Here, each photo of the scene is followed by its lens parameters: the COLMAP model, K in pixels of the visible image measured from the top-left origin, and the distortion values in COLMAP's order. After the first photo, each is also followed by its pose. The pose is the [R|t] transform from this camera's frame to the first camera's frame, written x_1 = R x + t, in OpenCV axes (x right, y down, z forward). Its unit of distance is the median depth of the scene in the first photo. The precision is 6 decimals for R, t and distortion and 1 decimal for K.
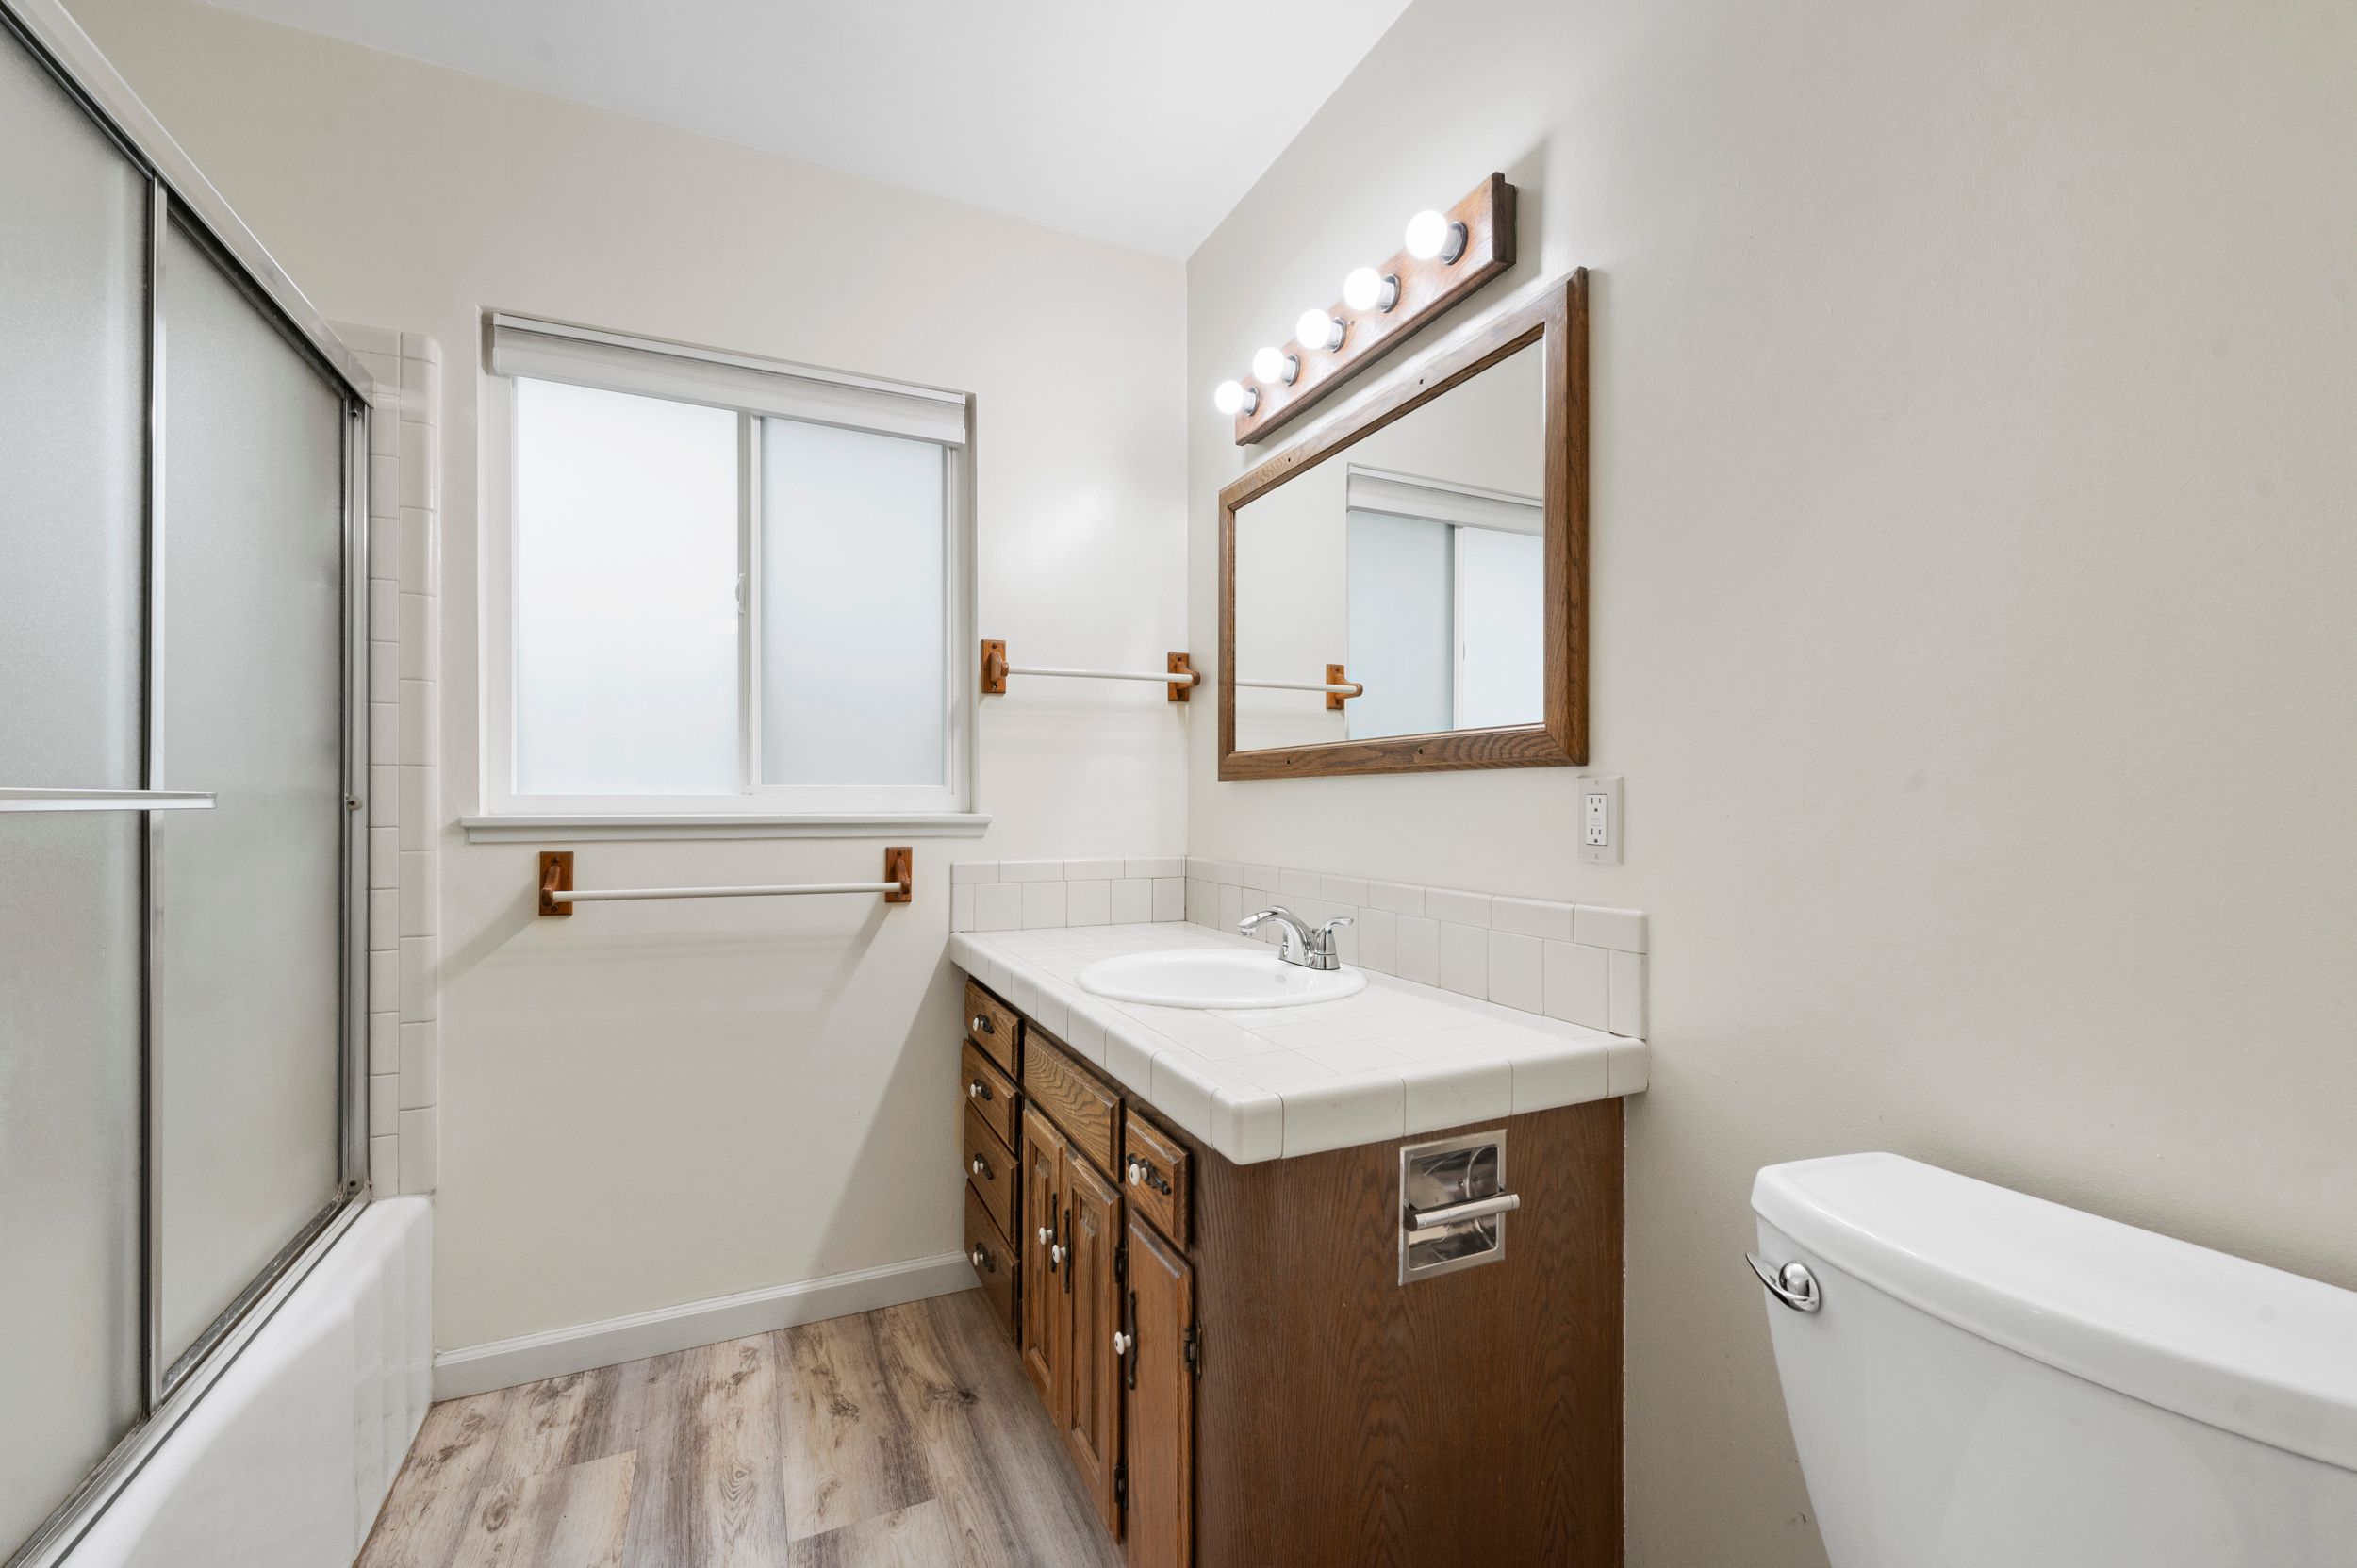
lens RADIAL K [[976.0, 0, 1187.0], [0, 976.0, 797.3], [0, 0, 1]] dist [-0.001935, -0.000550]
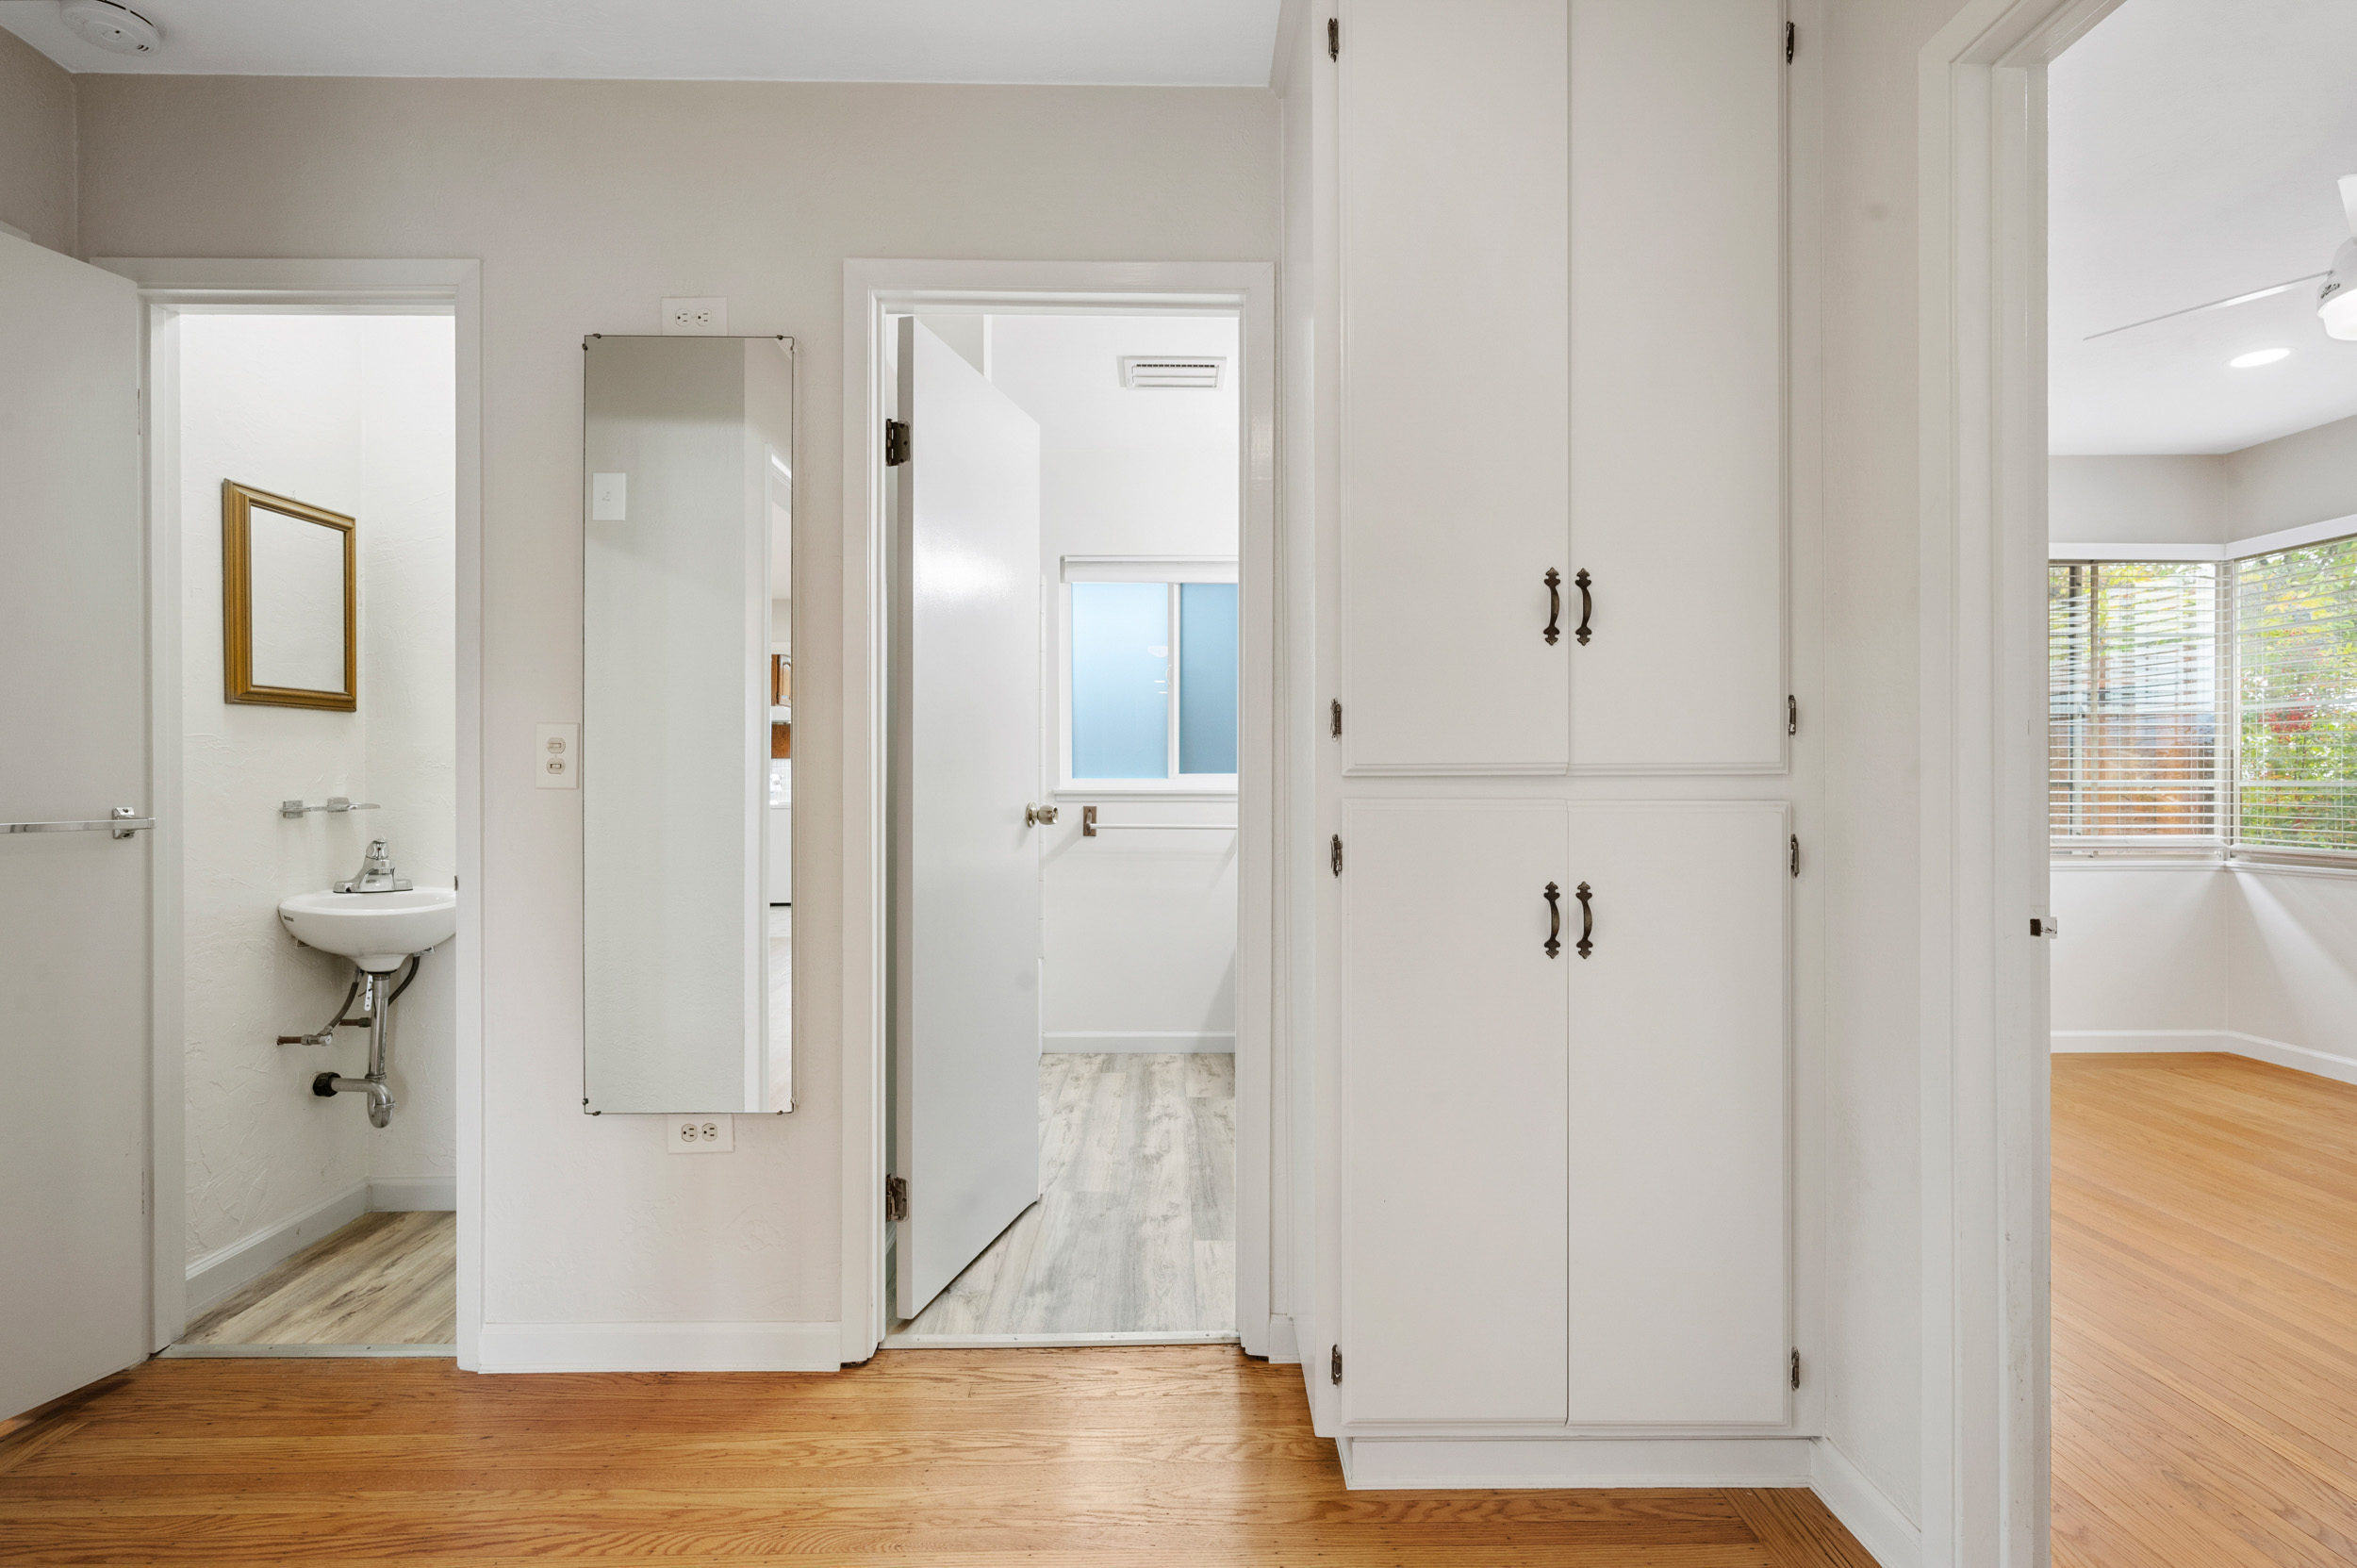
lens RADIAL K [[1120.7, 0, 1187.1], [0, 1120.7, 789.4], [0, 0, 1]] dist [0.000569, 0.000138]
pose [[0.916673, 0.004509, -0.399613, 0.521047], [-0.001246, 0.999964, 0.008424, -0.000292], [0.399636, -0.007224, 0.916645, -1.149922]]
